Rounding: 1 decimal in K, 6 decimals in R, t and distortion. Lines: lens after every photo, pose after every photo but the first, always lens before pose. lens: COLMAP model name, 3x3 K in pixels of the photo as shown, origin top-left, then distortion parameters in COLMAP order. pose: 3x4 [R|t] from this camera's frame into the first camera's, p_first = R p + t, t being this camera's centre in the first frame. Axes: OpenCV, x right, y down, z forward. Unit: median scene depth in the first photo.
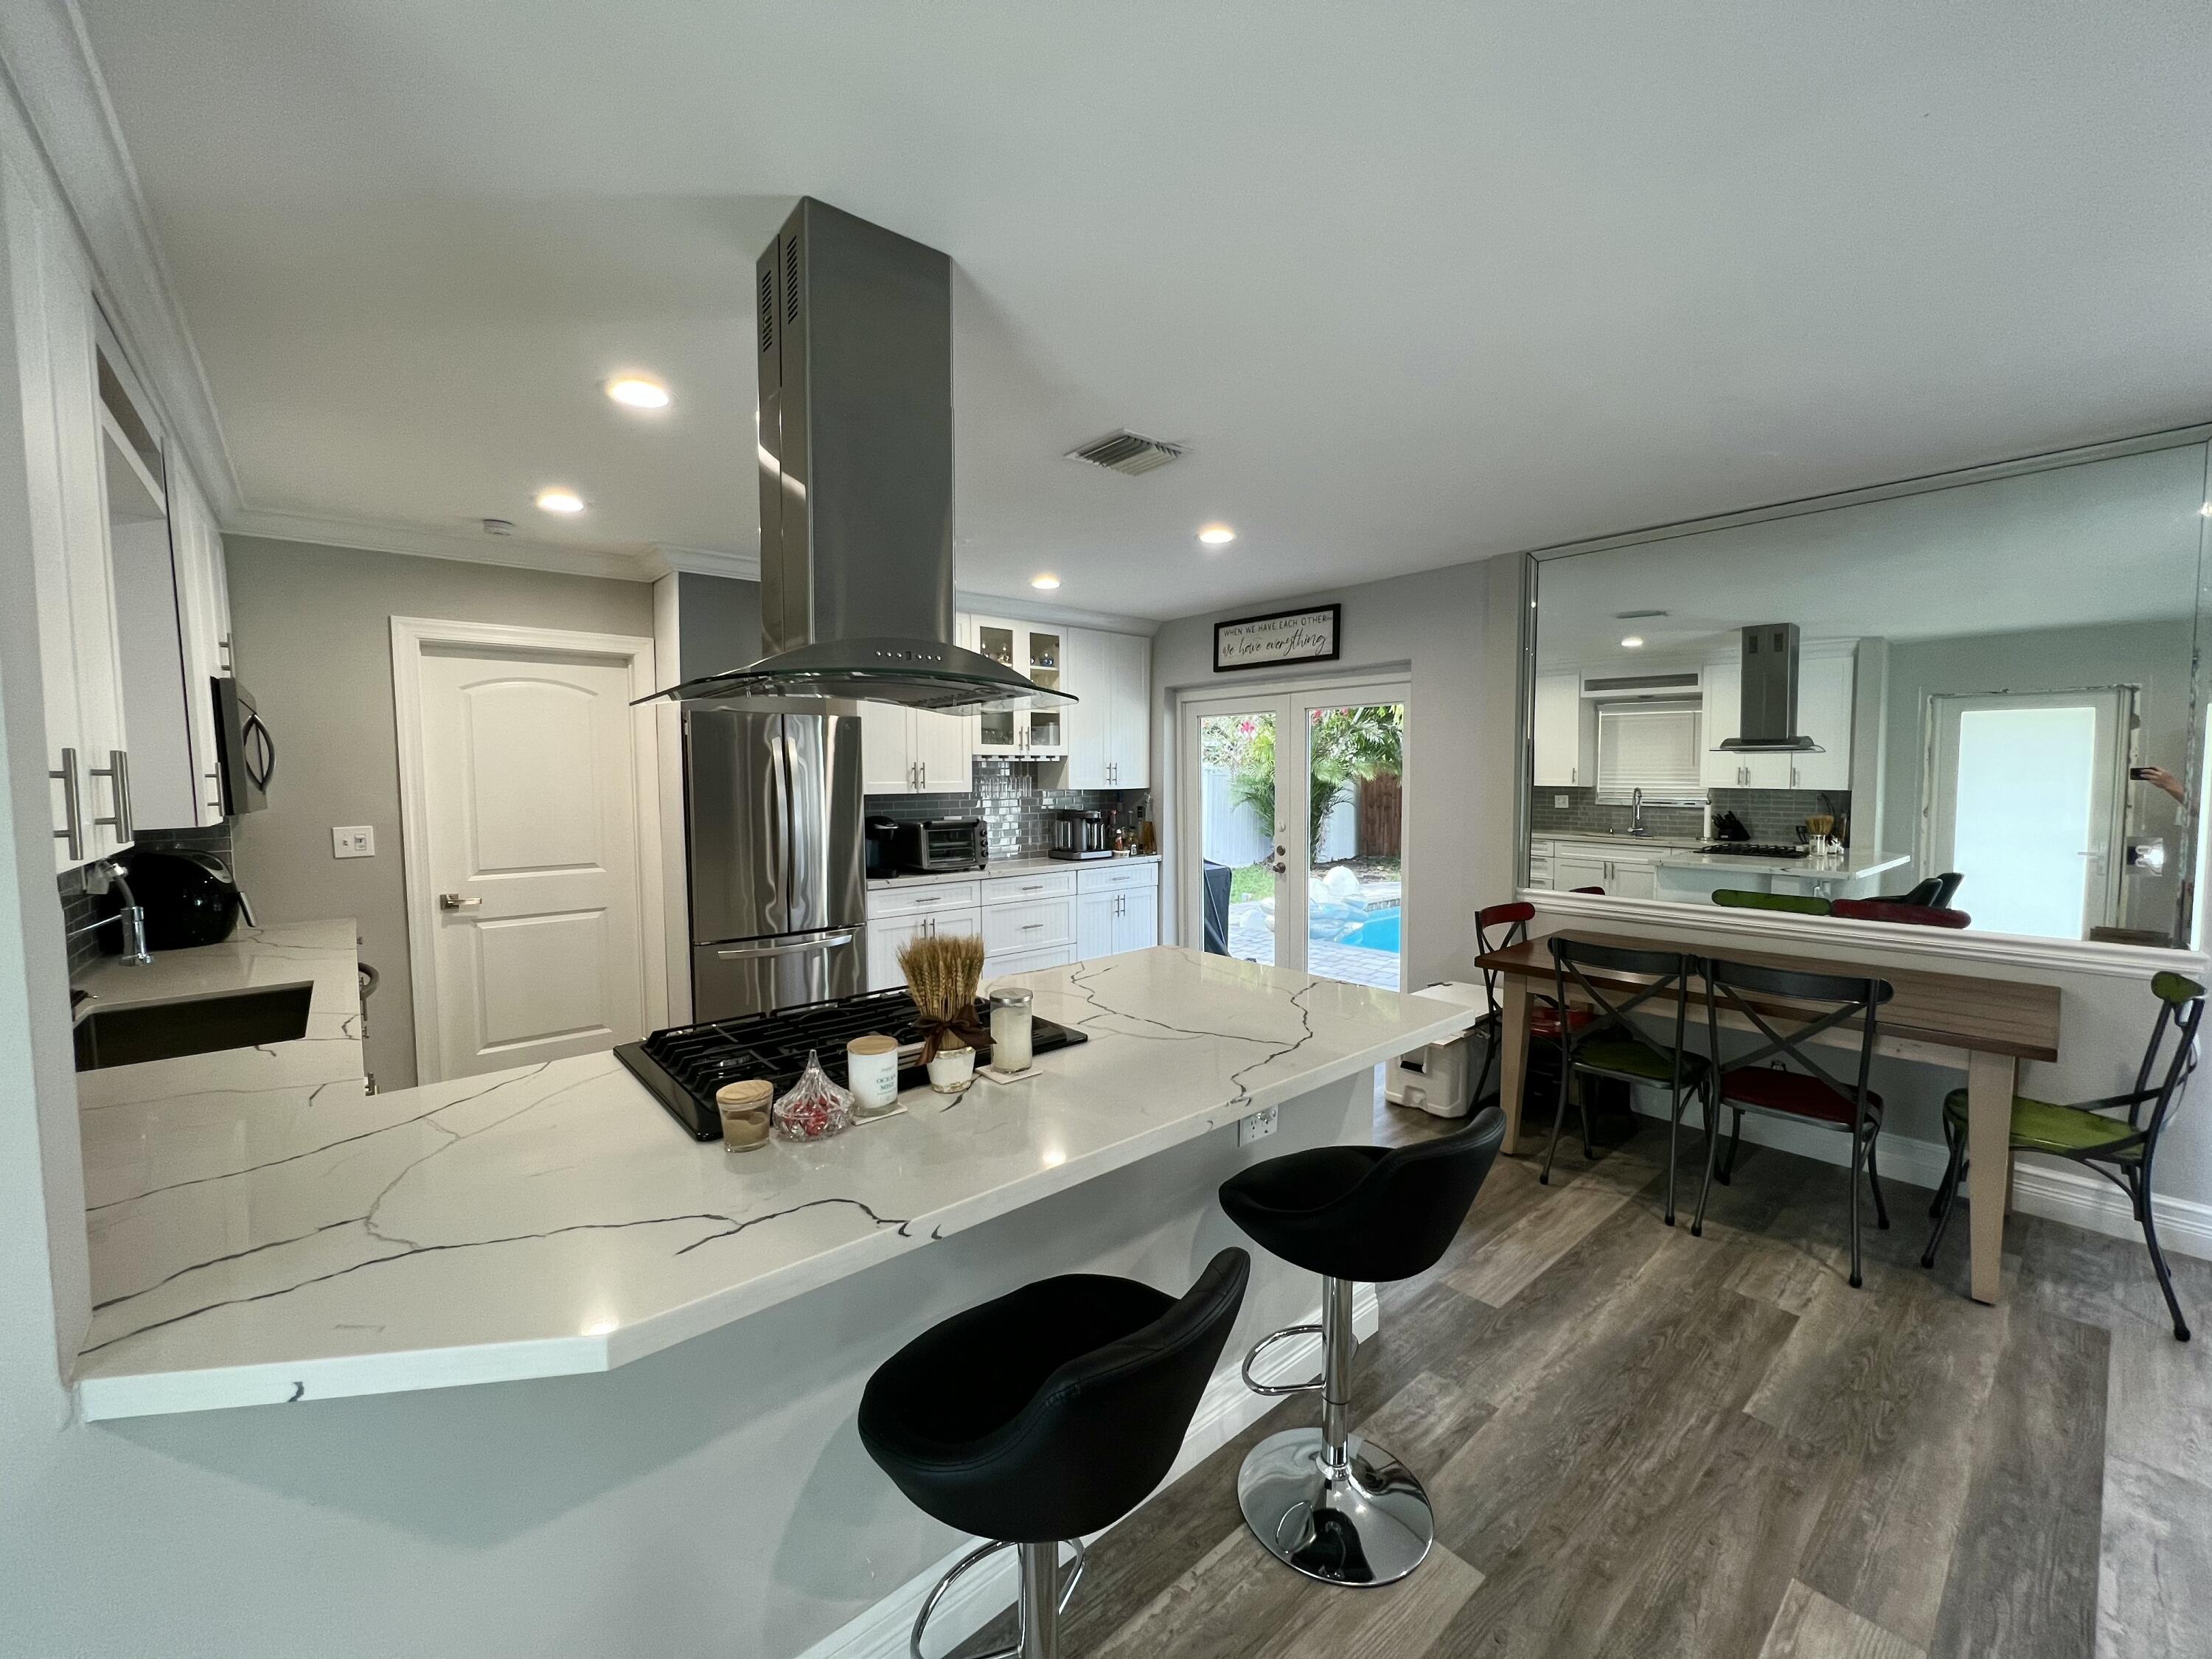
lens RADIAL K [[877.7, 0, 1103.3], [0, 877.7, 824.7], [0, 0, 1]] dist [0.000020, -0.000116]
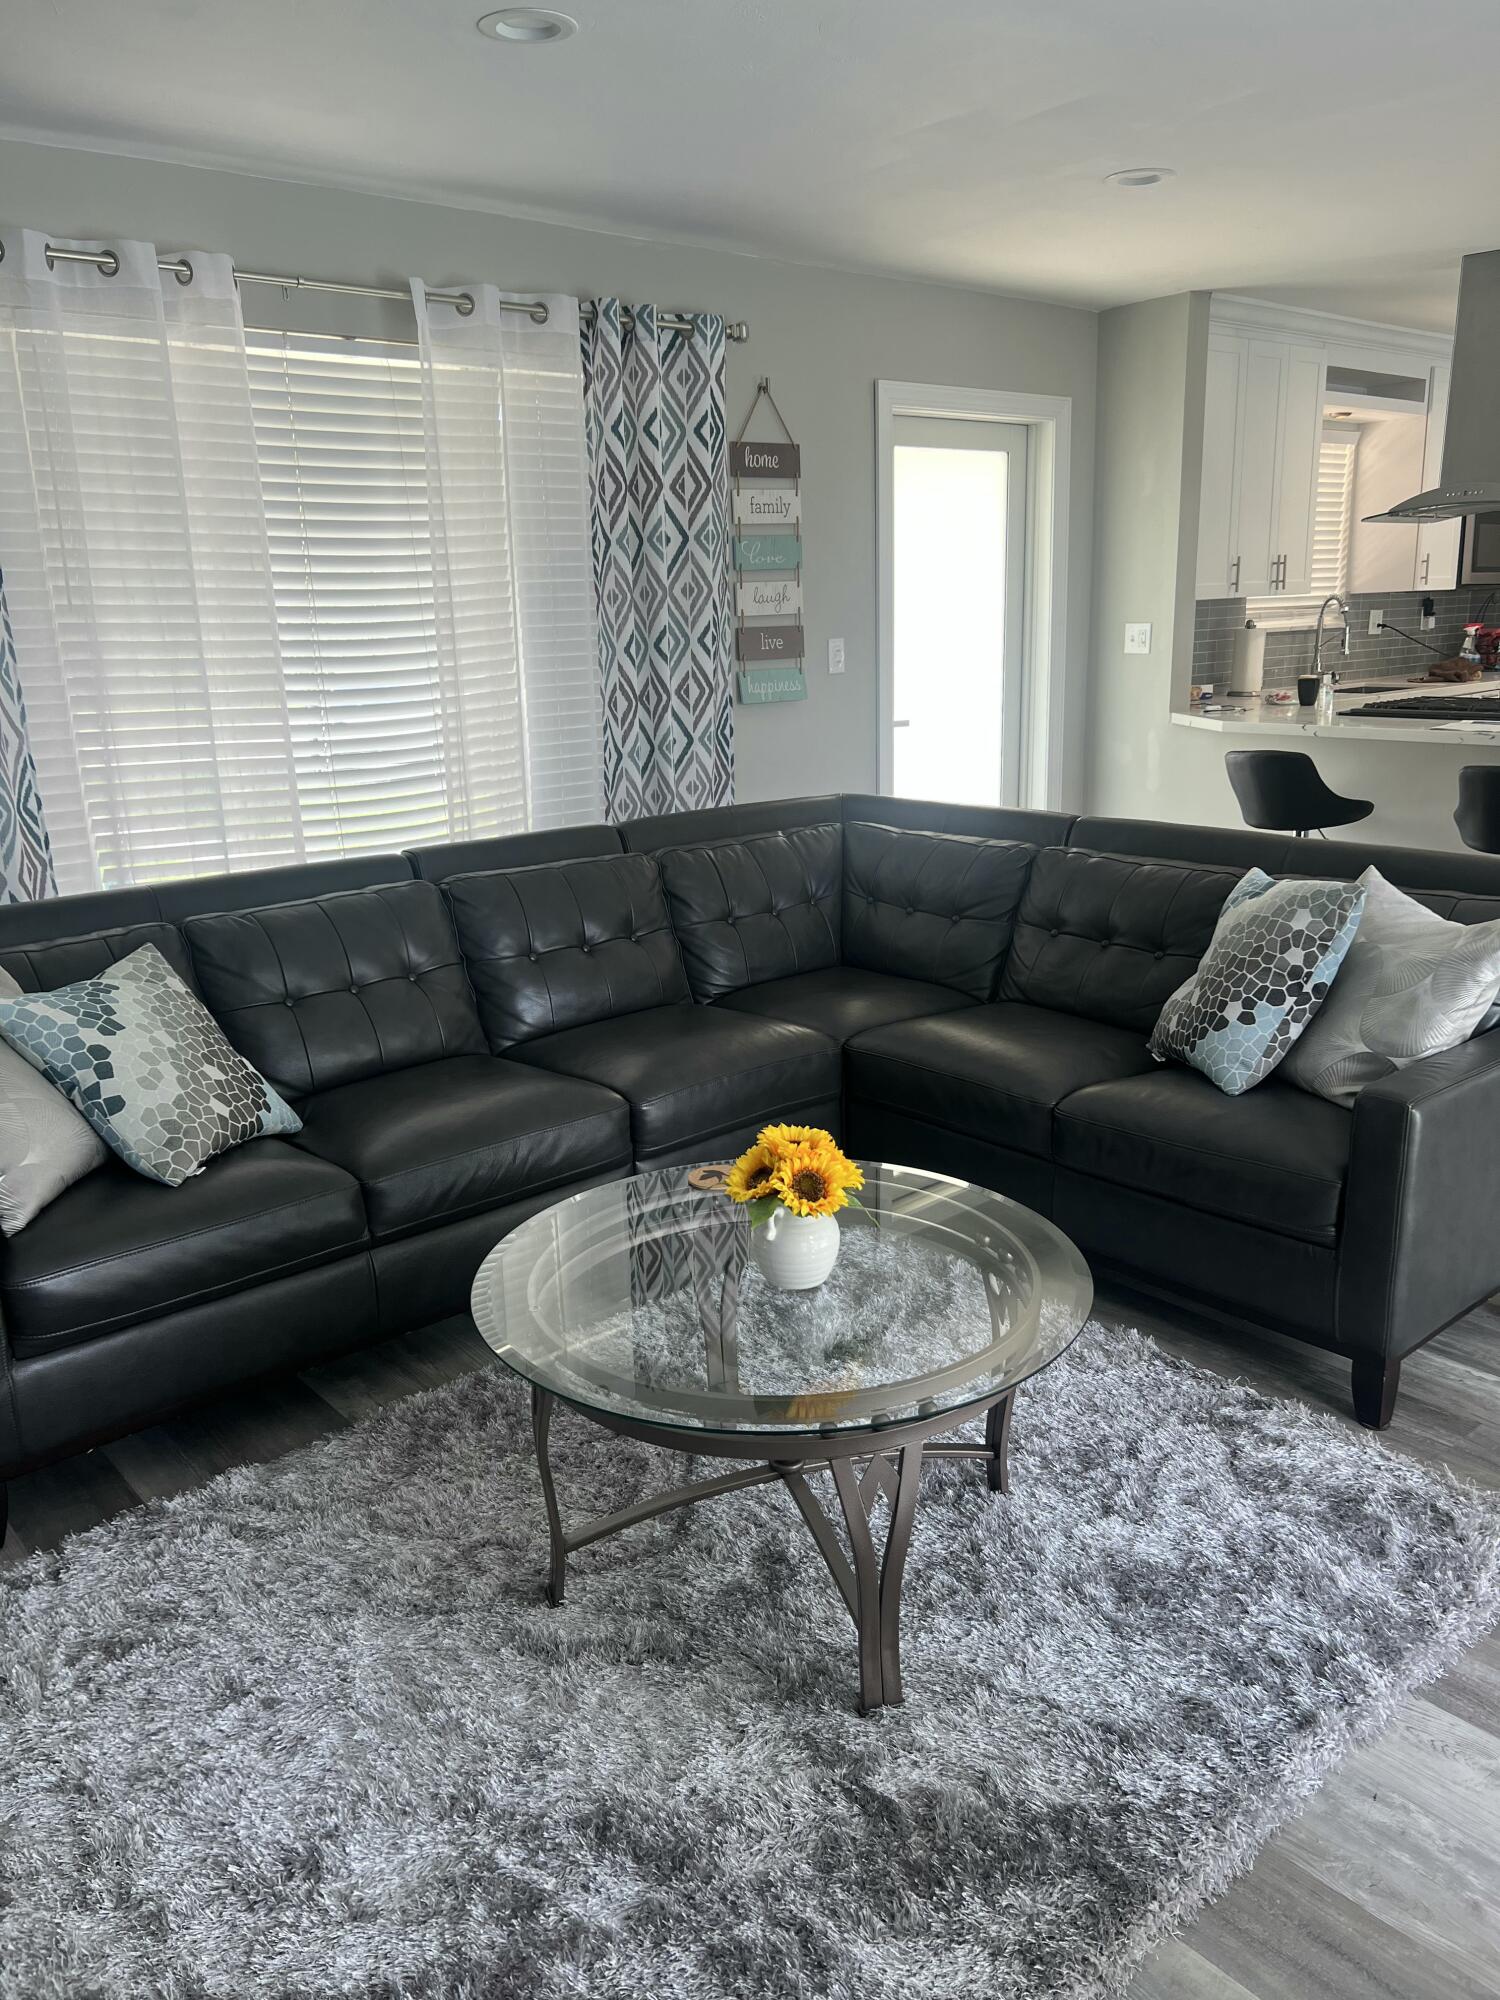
lens RADIAL K [[1500.4, 0, 749.1], [0, 1500.4, 1008.8], [0, 0, 1]] dist [0.047991, -0.056530]
pose [[0.003230, 0.268714, -0.963215, 1.084992], [-0.033727, 0.962701, 0.268458, 0.020831], [0.999426, 0.031619, 0.012173, -0.198847]]
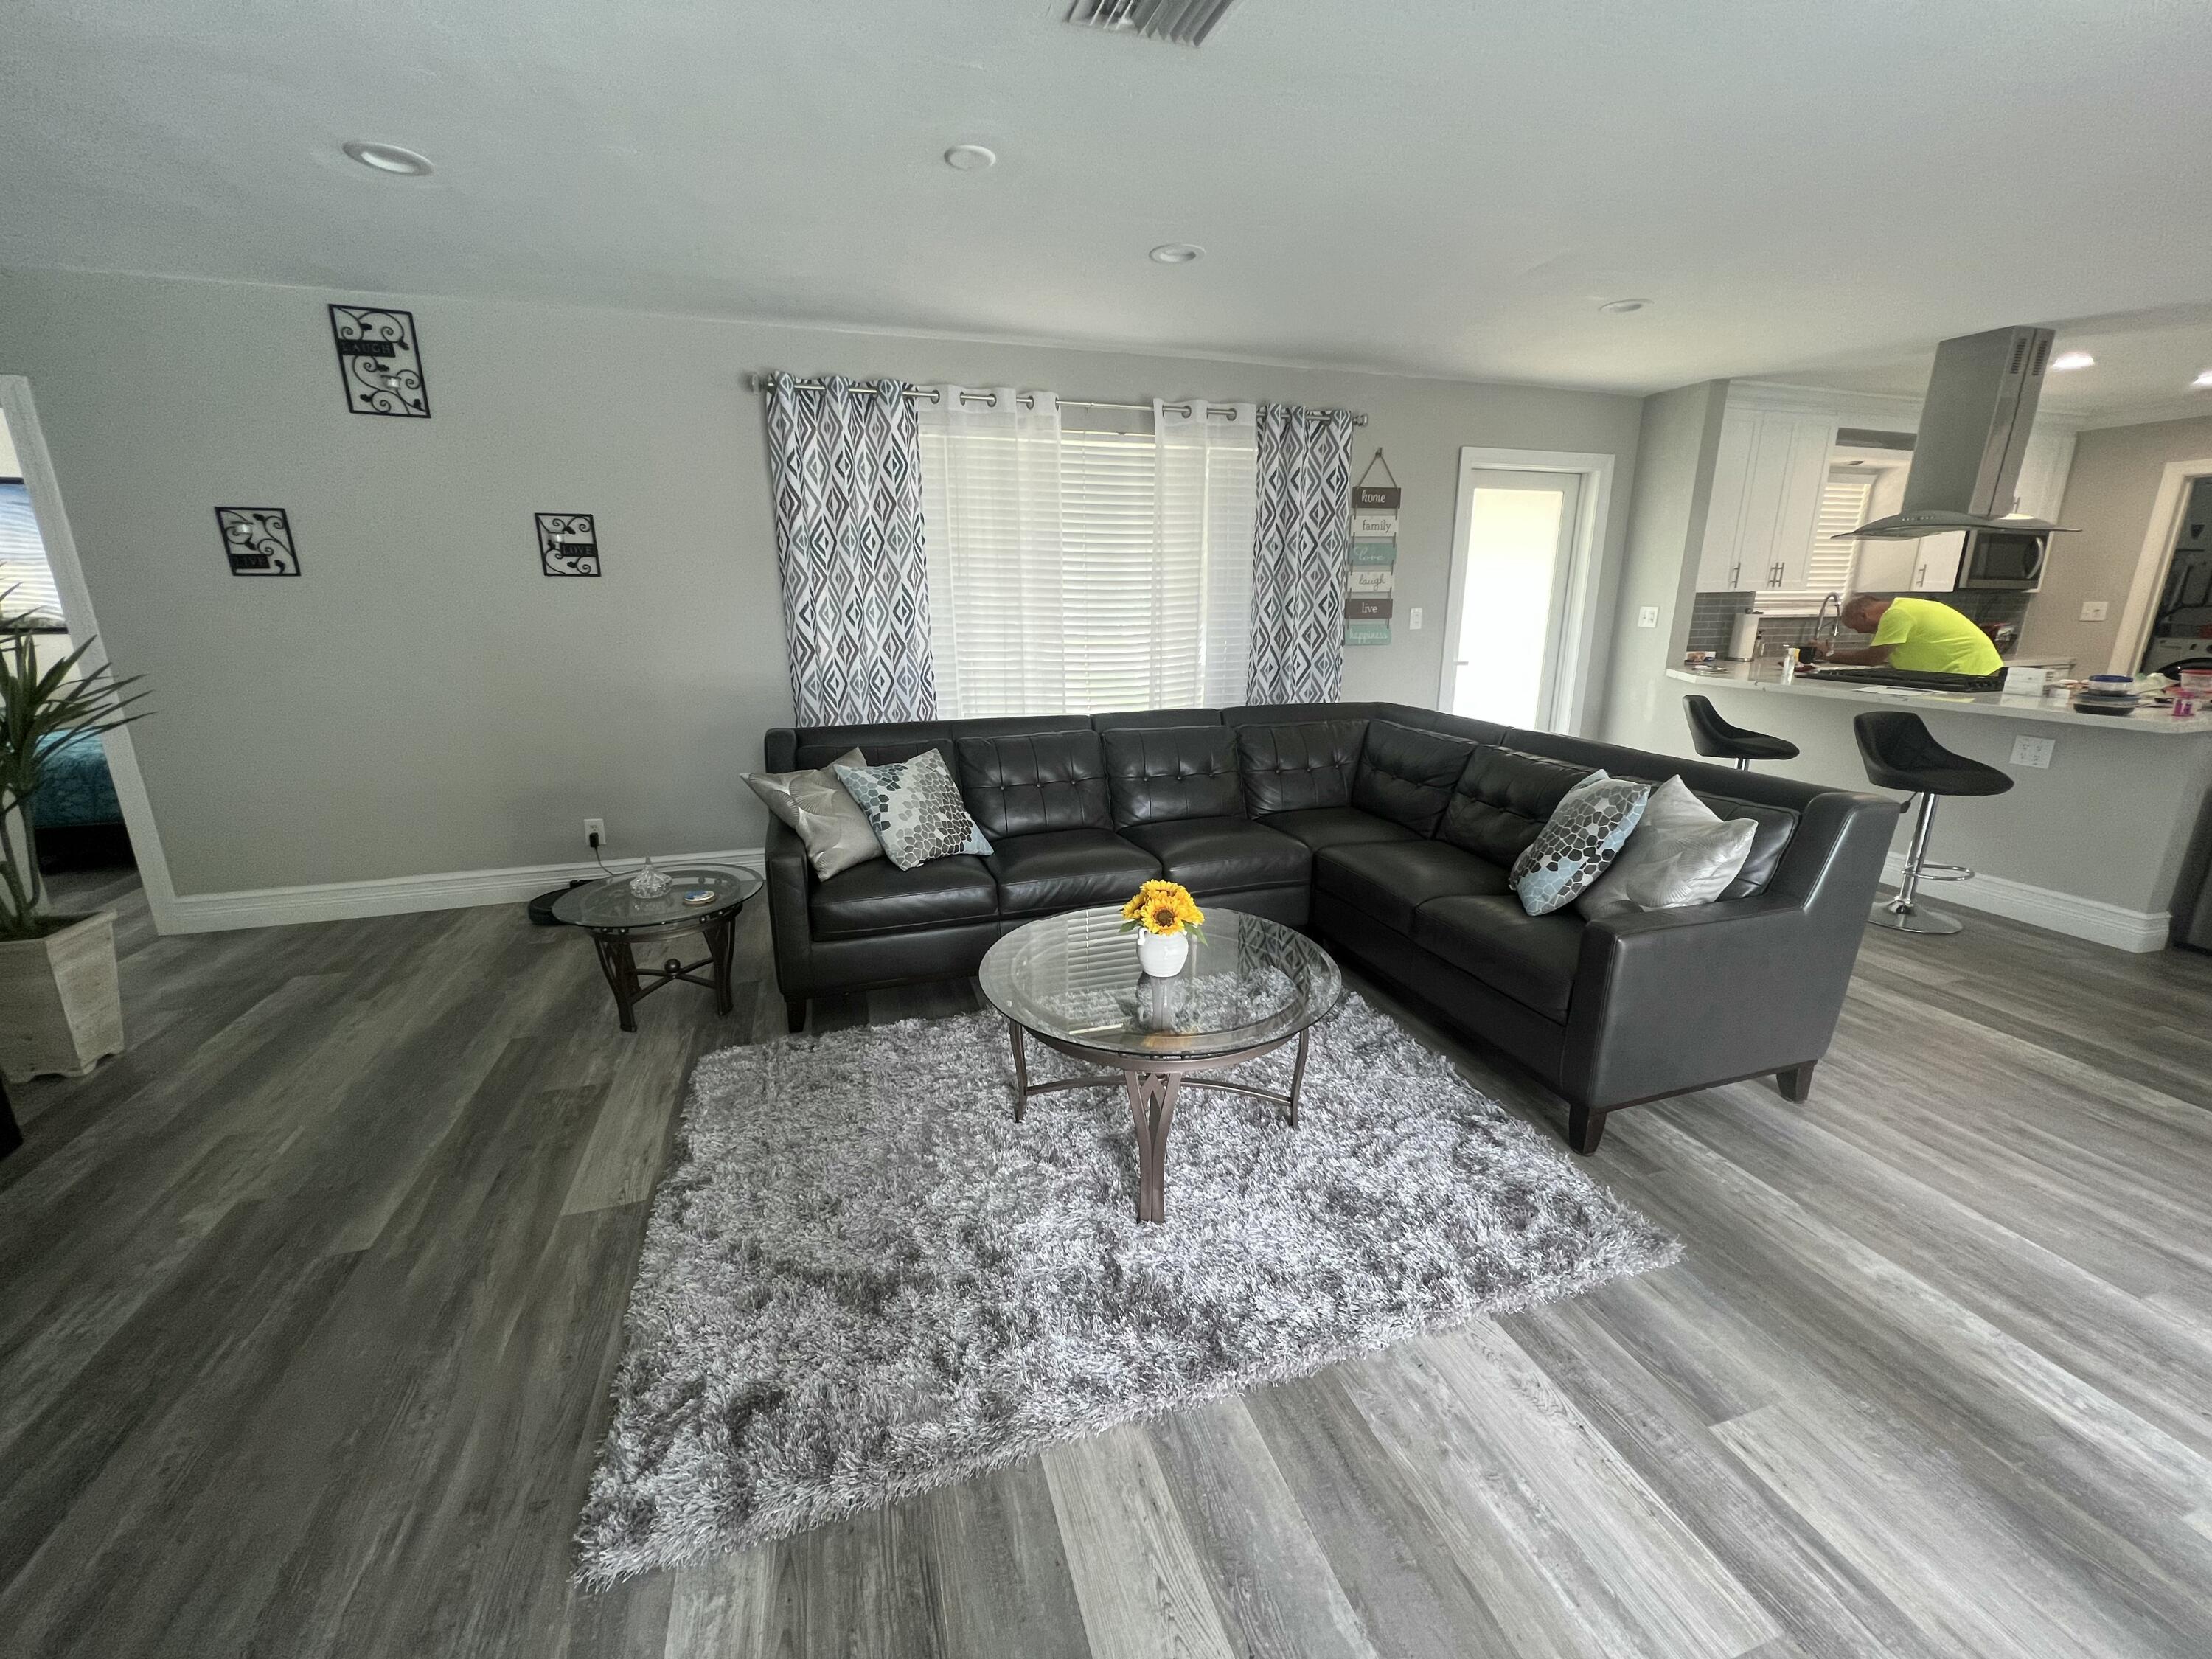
lens RADIAL K [[882.8, 0, 1106.9], [0, 882.8, 822.8], [0, 0, 1]] dist [-0.003402, -0.000102]
pose [[-0.385770, 0.243419, -0.889904, 1.068227], [-0.051281, 0.957417, 0.284117, 0.019255], [0.921169, 0.155238, -0.356860, -0.052381]]
